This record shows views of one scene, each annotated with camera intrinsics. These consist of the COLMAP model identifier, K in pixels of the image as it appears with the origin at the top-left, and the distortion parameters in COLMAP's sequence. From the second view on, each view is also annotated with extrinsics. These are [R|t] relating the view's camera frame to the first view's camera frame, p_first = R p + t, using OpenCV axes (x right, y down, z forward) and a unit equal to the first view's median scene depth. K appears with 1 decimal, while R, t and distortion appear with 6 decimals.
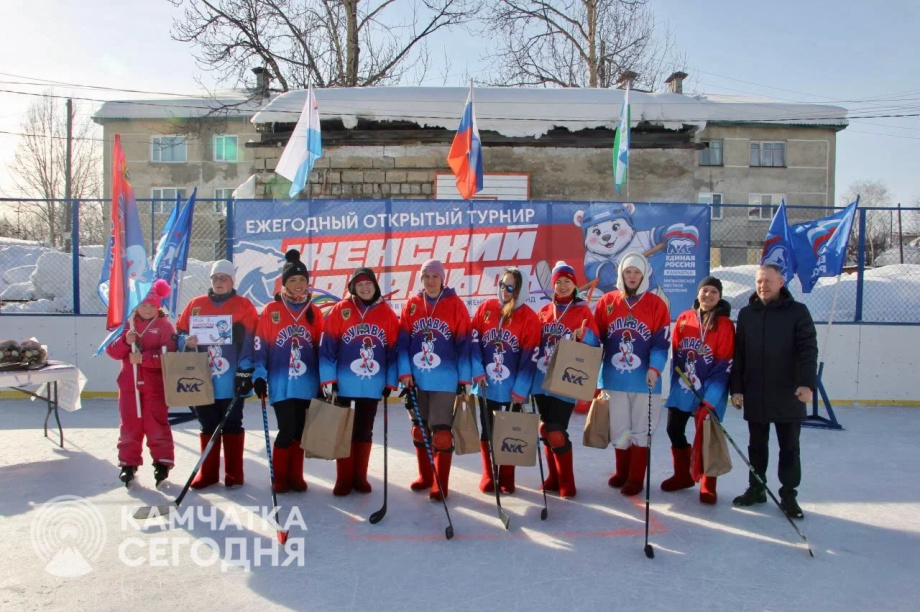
lens RADIAL K [[779.8, 0, 460.0], [0, 779.8, 306.0], [0, 0, 1]] dist [-0.130369, 0.170404]
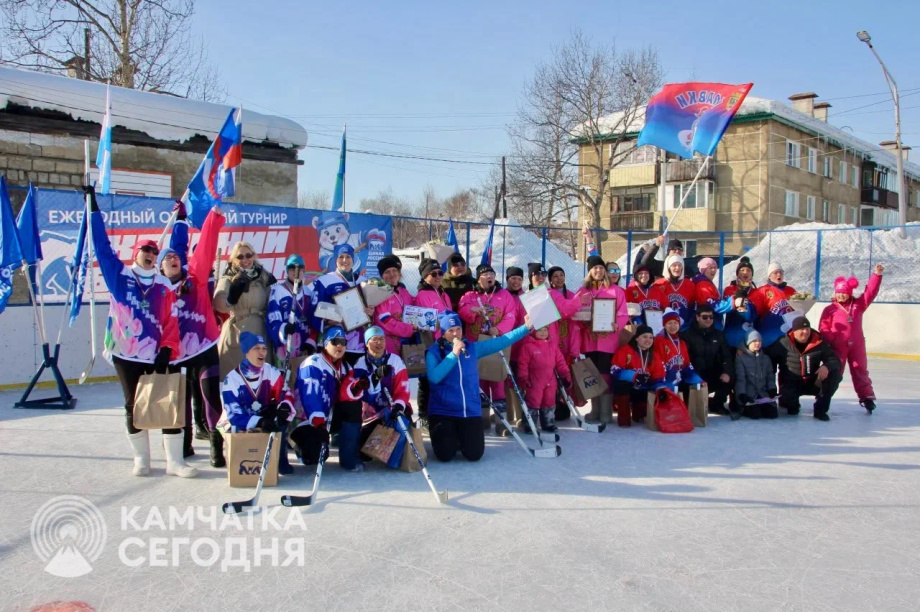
lens RADIAL K [[779.8, 0, 460.0], [0, 779.8, 306.0], [0, 0, 1]] dist [-0.130369, 0.170404]
pose [[0.695341, -0.030650, 0.718026, -0.618855], [0.022308, 0.999529, 0.021062, 0.006261], [-0.718334, 0.001373, 0.695697, -0.086542]]
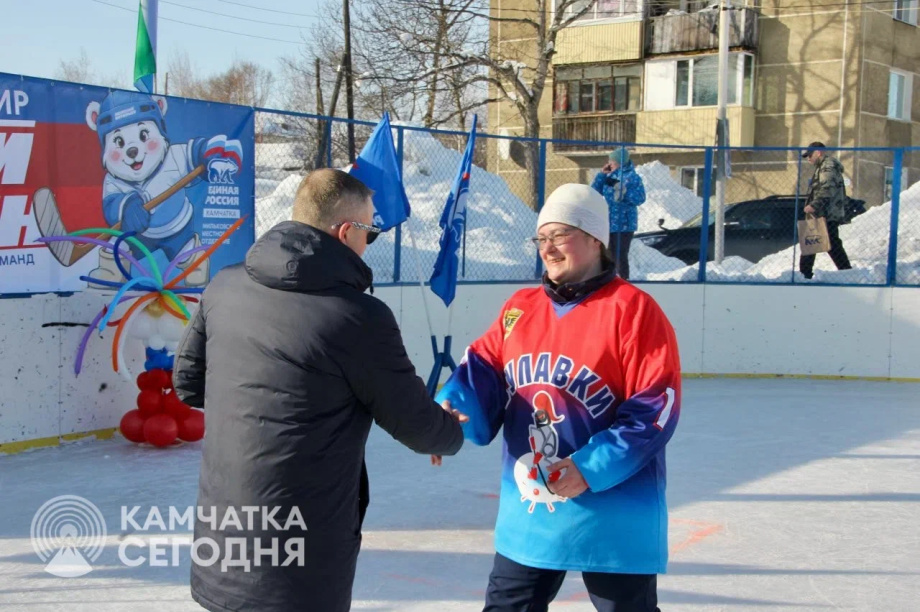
lens RADIAL K [[1445.8, 0, 460.0], [0, 1445.8, 306.0], [0, 0, 1]] dist [0.174661, 0.852475]
pose [[0.564716, -0.043134, 0.824157, -0.590750], [0.022924, 0.999068, 0.036580, -0.006360], [-0.824967, -0.001765, 0.565178, 0.163690]]
